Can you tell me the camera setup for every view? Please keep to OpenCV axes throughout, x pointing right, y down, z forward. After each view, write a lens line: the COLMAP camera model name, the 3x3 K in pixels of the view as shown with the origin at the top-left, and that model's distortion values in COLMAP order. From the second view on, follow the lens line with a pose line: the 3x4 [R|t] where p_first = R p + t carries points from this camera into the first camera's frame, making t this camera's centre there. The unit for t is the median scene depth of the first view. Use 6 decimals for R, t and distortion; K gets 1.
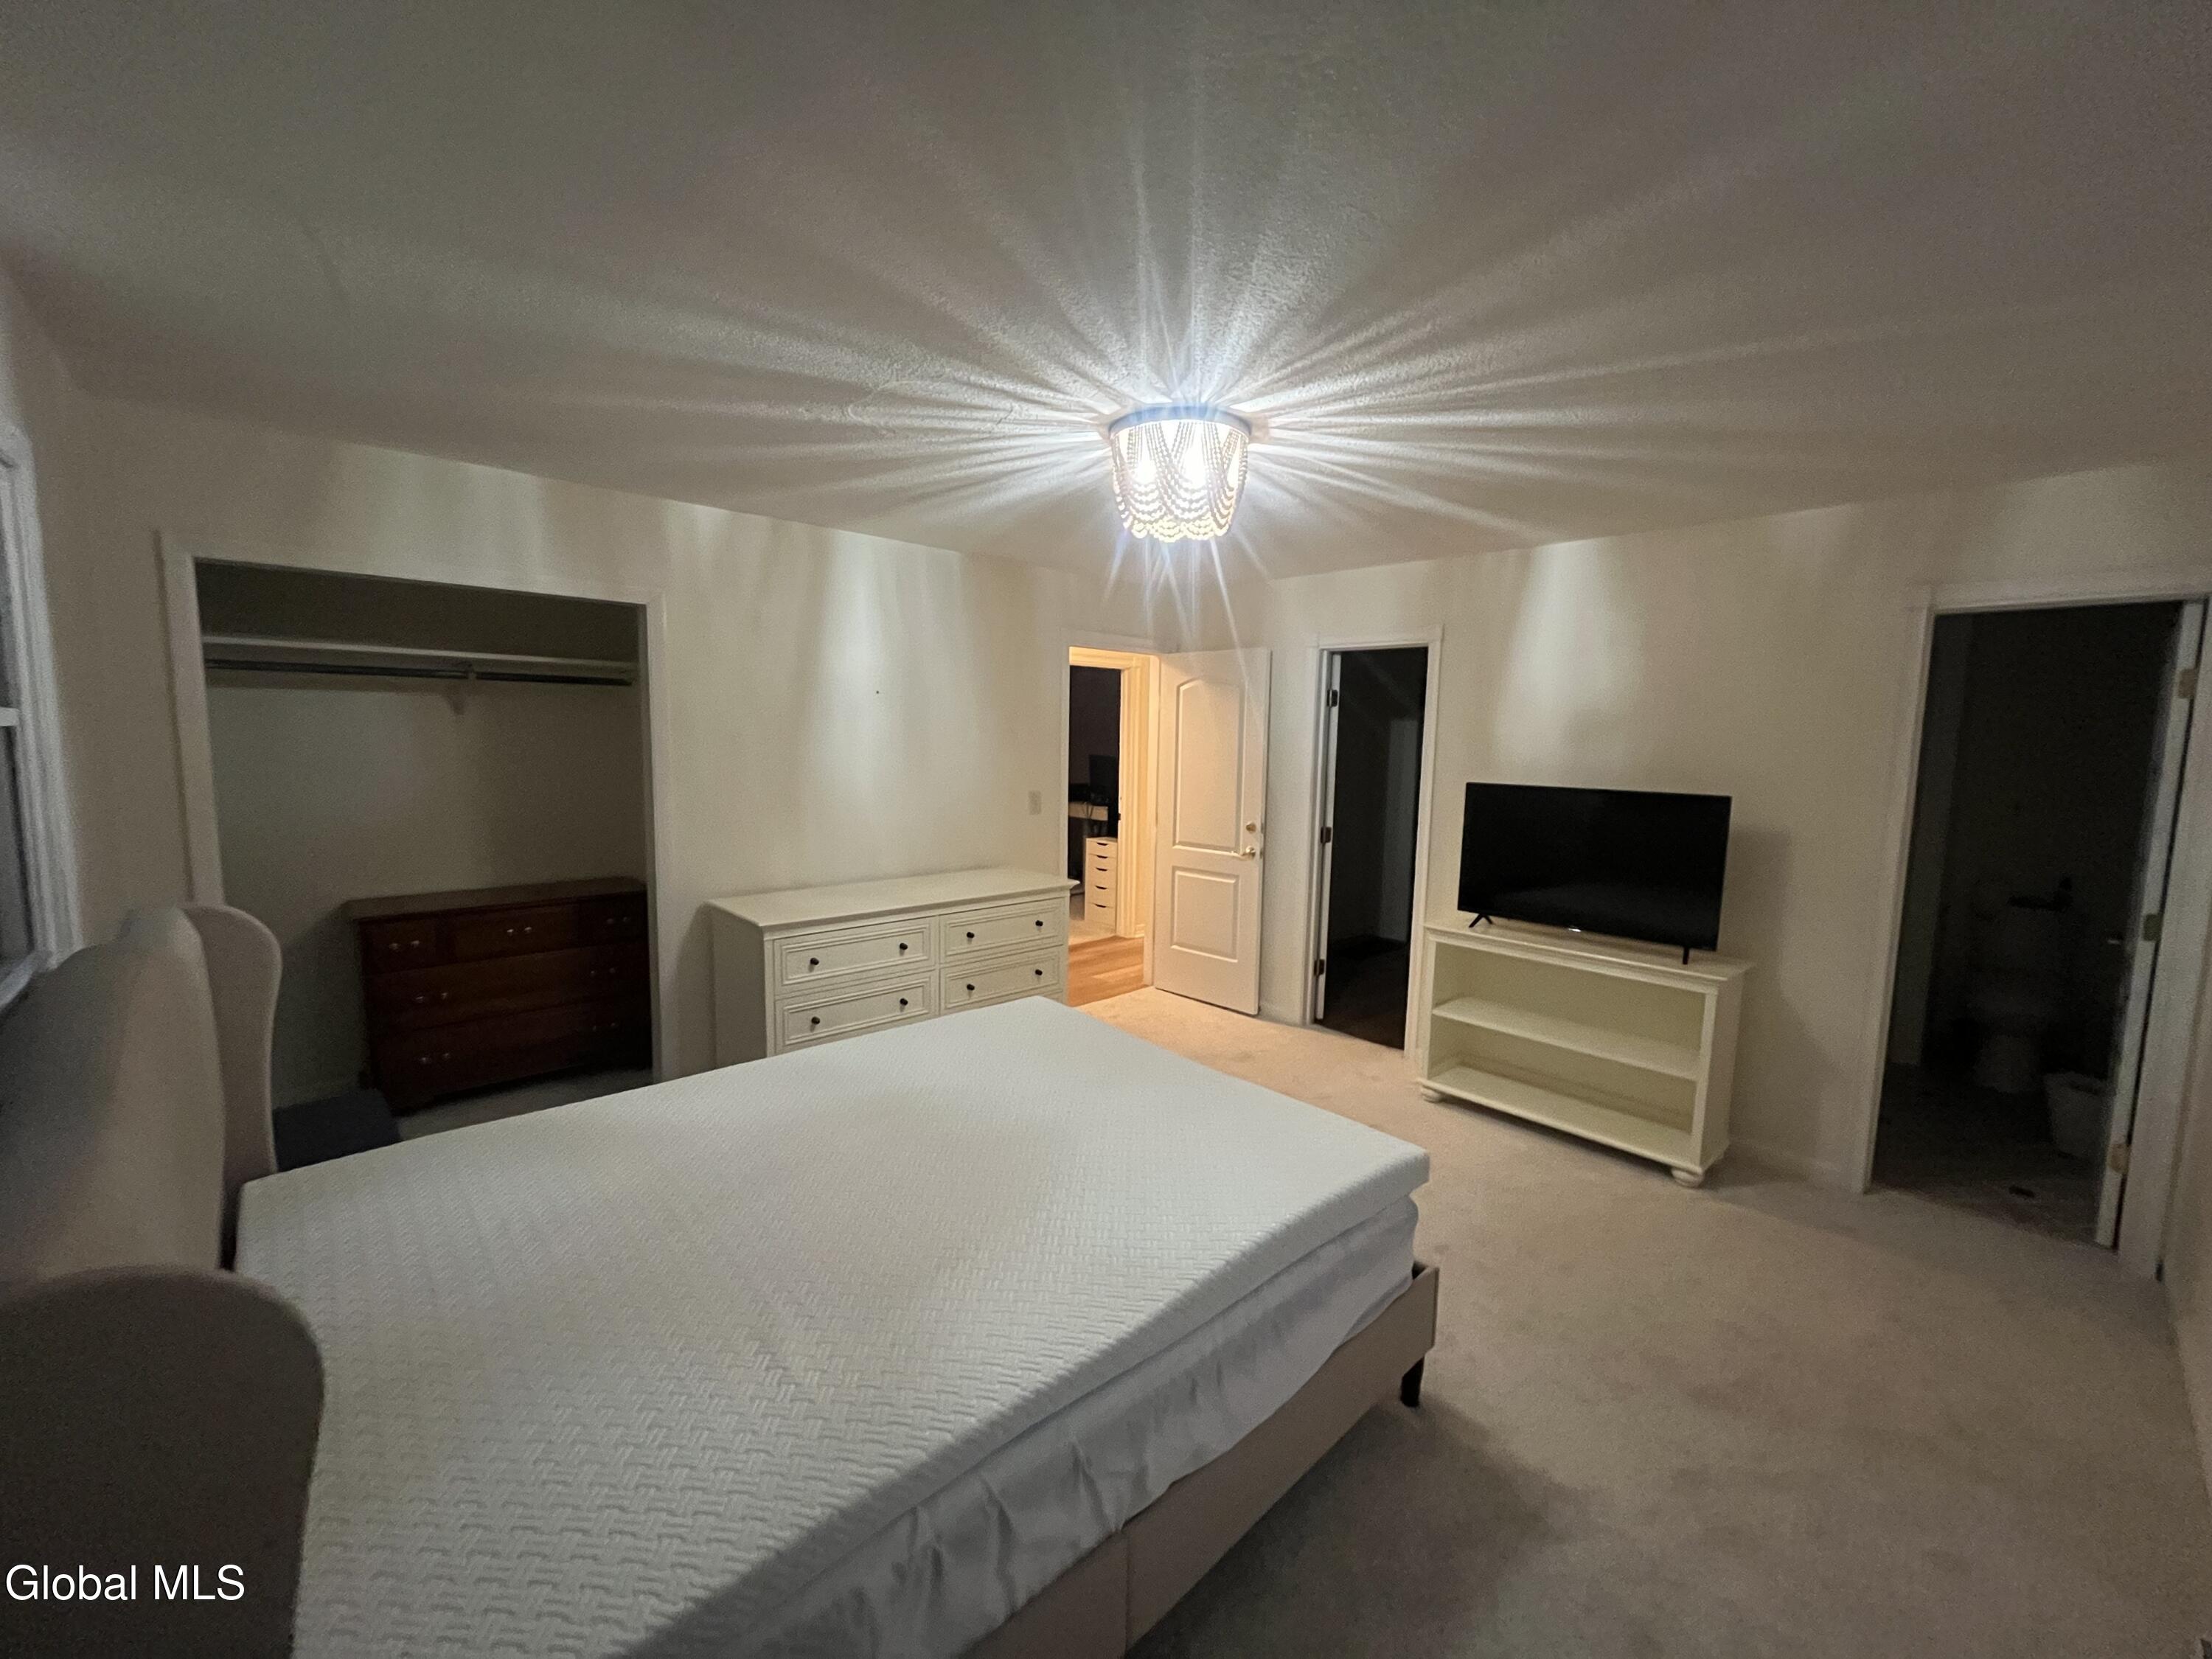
lens RADIAL K [[892.2, 0, 1104.2], [0, 892.2, 832.9], [0, 0, 1]] dist [-0.003630, 0.000002]
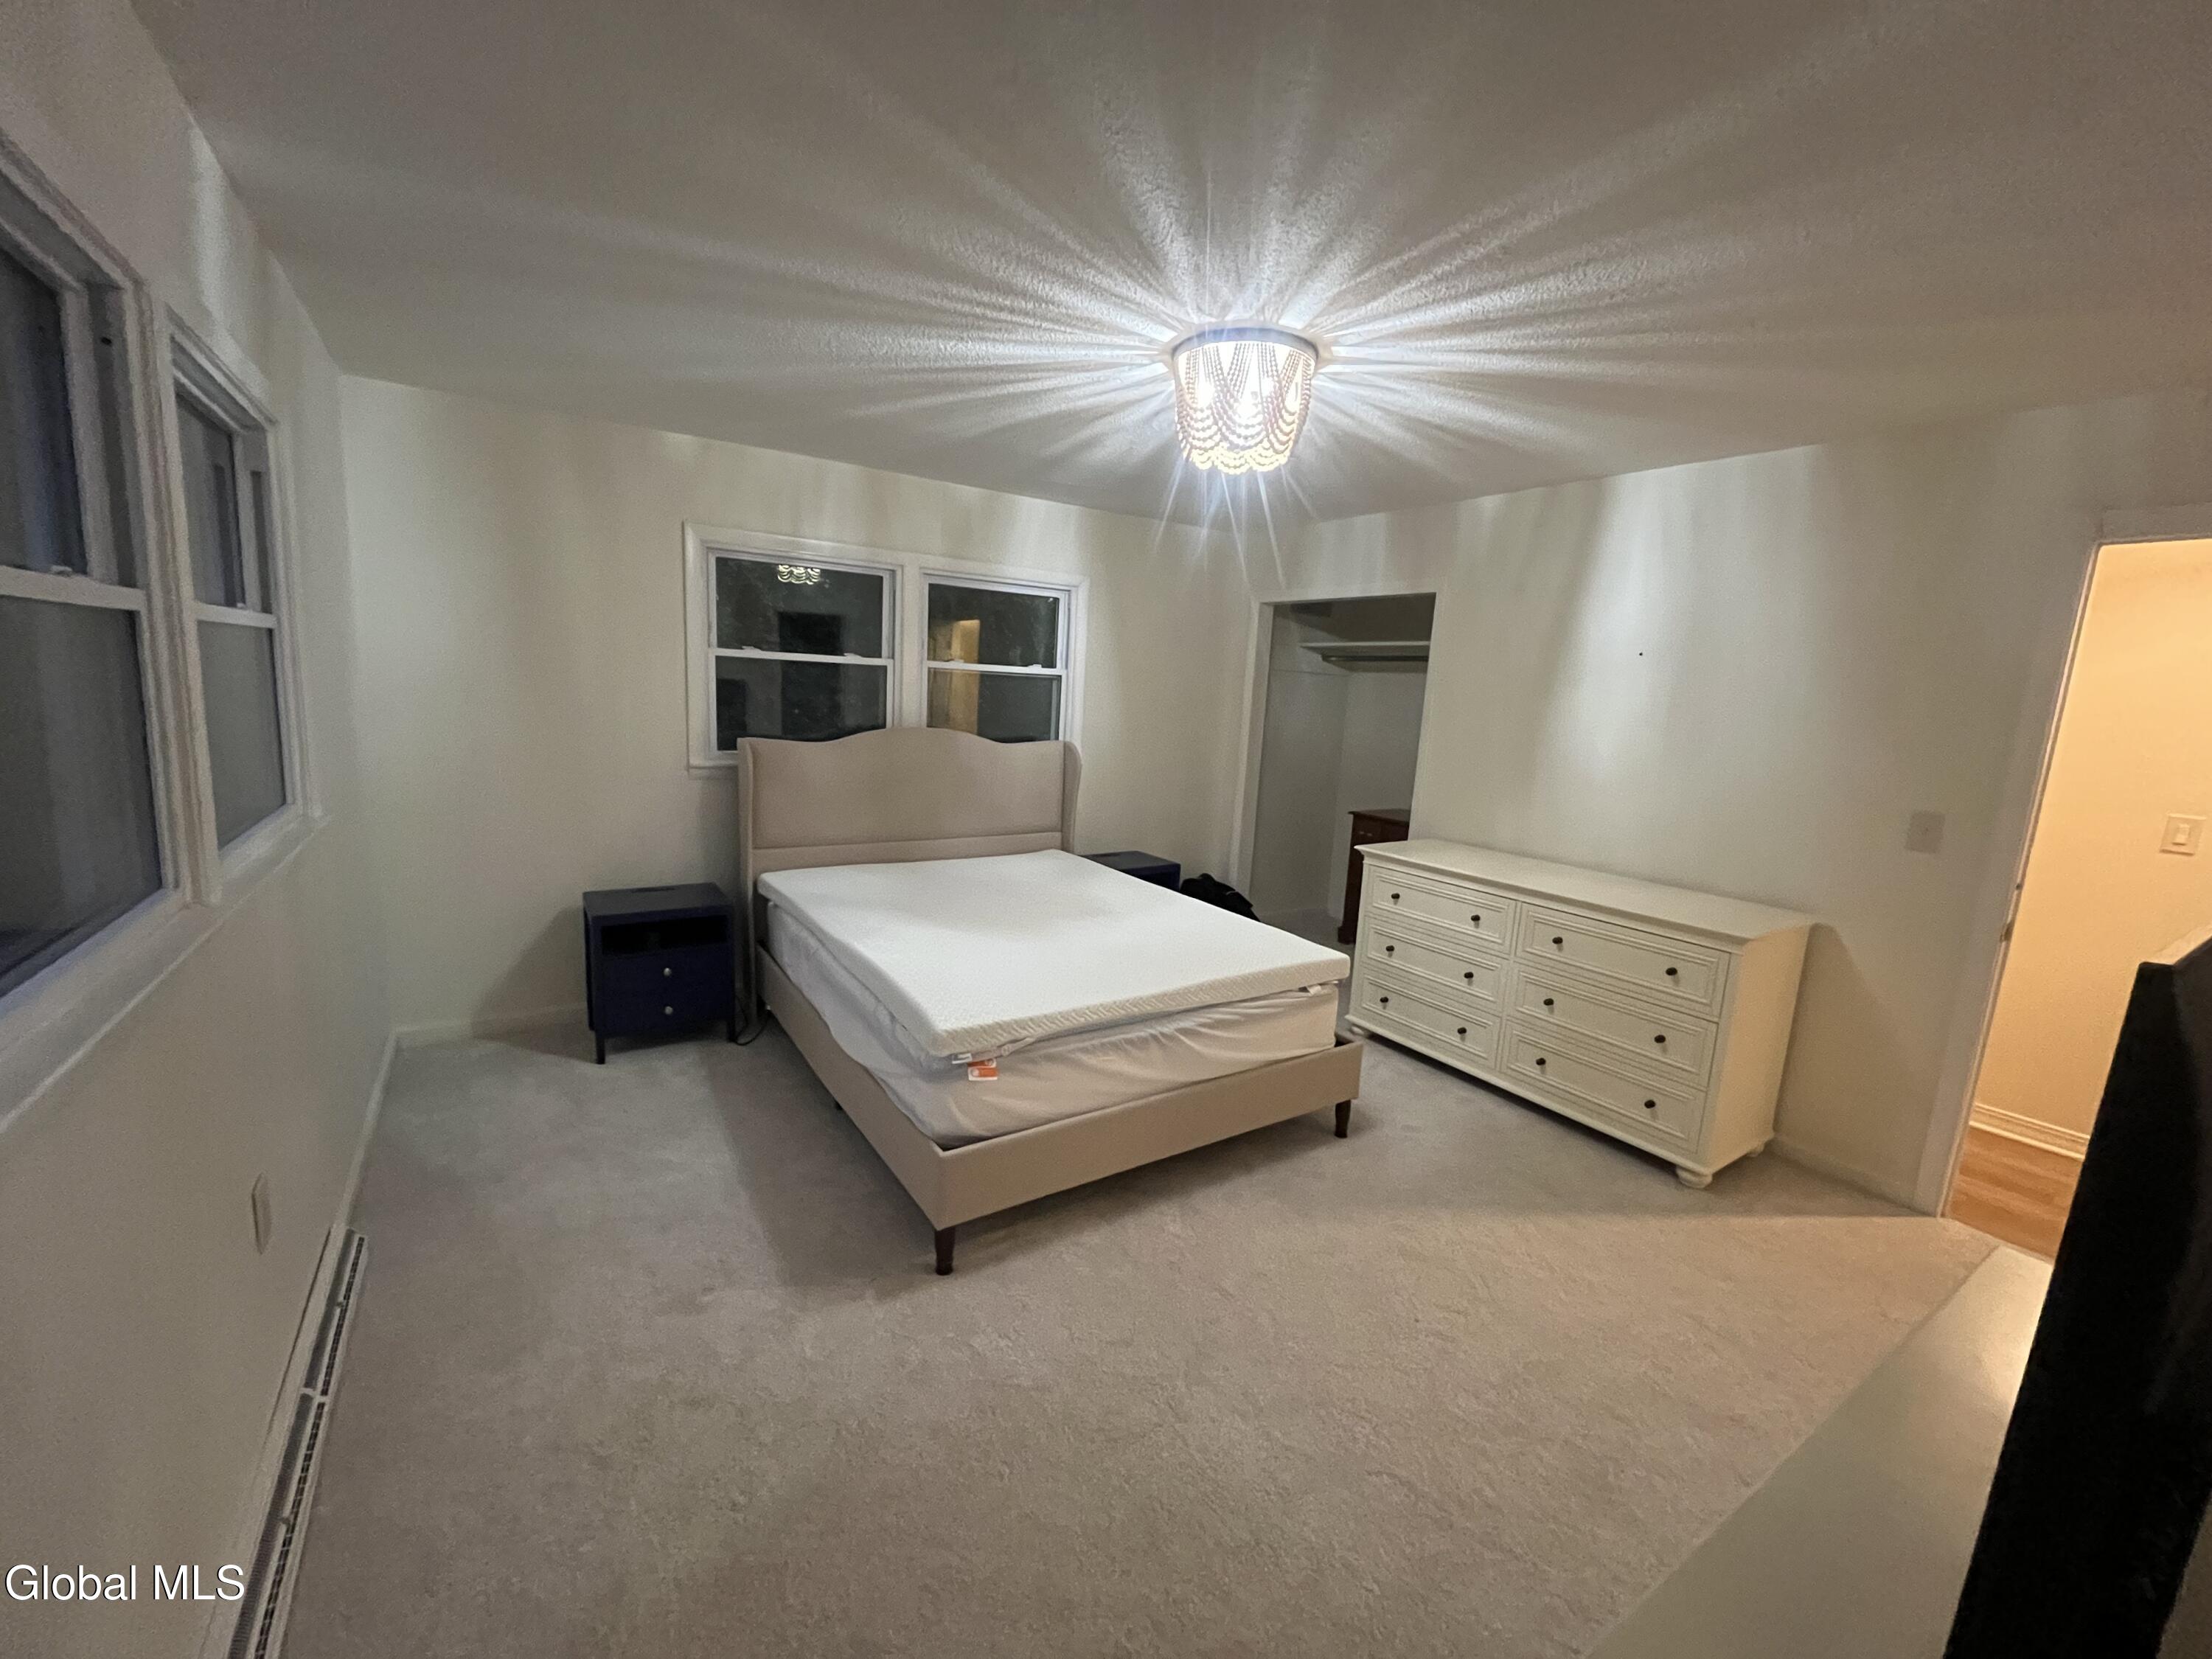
lens RADIAL K [[892.2, 0, 1104.2], [0, 892.2, 832.9], [0, 0, 1]] dist [-0.003630, 0.000002]
pose [[-0.157702, 0.127396, -0.979235, 0.977705], [-0.167640, 0.973795, 0.153687, -0.053302], [0.973153, 0.188396, -0.132212, 0.925203]]
